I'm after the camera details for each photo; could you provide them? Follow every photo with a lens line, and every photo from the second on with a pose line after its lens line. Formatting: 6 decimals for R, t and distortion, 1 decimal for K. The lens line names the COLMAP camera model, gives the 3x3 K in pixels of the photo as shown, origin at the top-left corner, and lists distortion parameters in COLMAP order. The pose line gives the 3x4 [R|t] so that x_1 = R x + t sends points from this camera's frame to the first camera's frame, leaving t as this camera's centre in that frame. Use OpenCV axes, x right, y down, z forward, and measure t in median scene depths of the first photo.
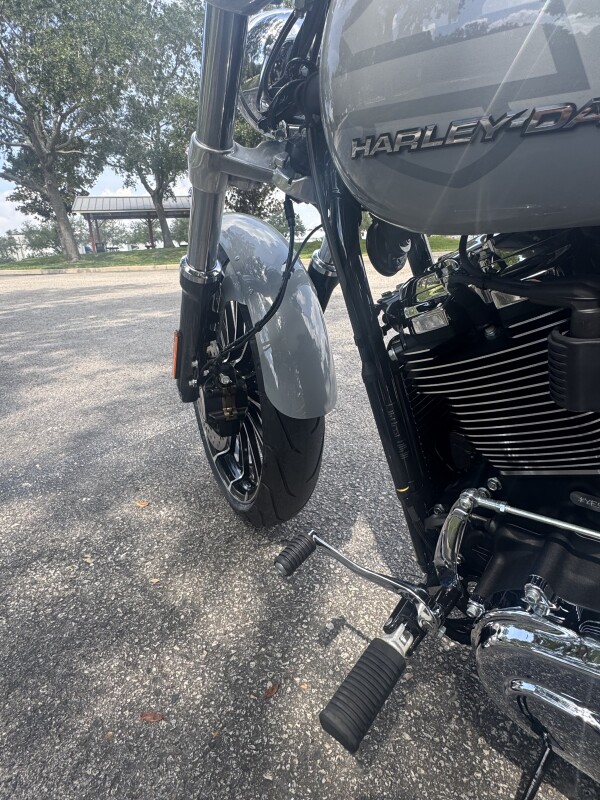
lens RADIAL K [[441.3, 0, 300.3], [0, 441.3, 400.2], [0, 0, 1]] dist [0.001139, -0.004009]
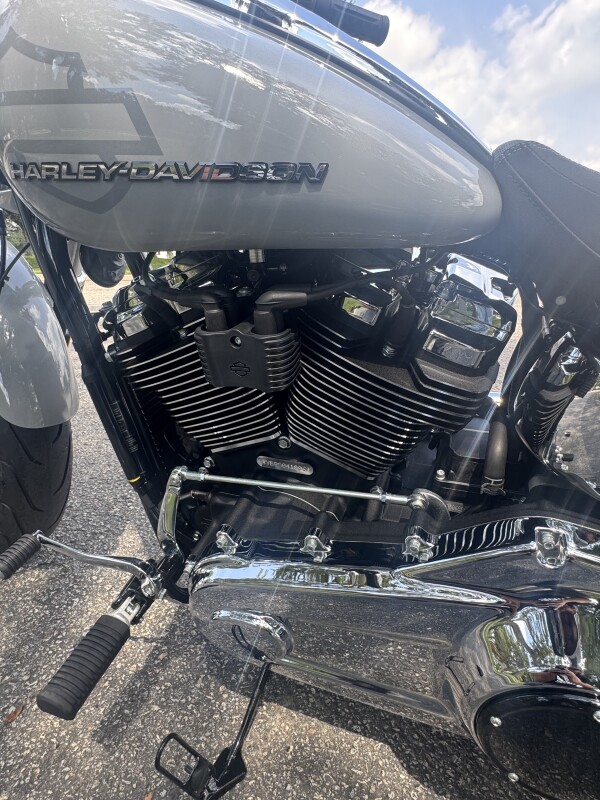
lens RADIAL K [[441.3, 0, 301.0], [0, 441.3, 397.8], [0, 0, 1]] dist [0.001139, -0.004009]
pose [[0.907728, -0.063587, 0.414714, 0.176062], [0.084473, 0.995906, -0.032194, 0.073686], [-0.410969, 0.064255, 0.909382, -0.193729]]
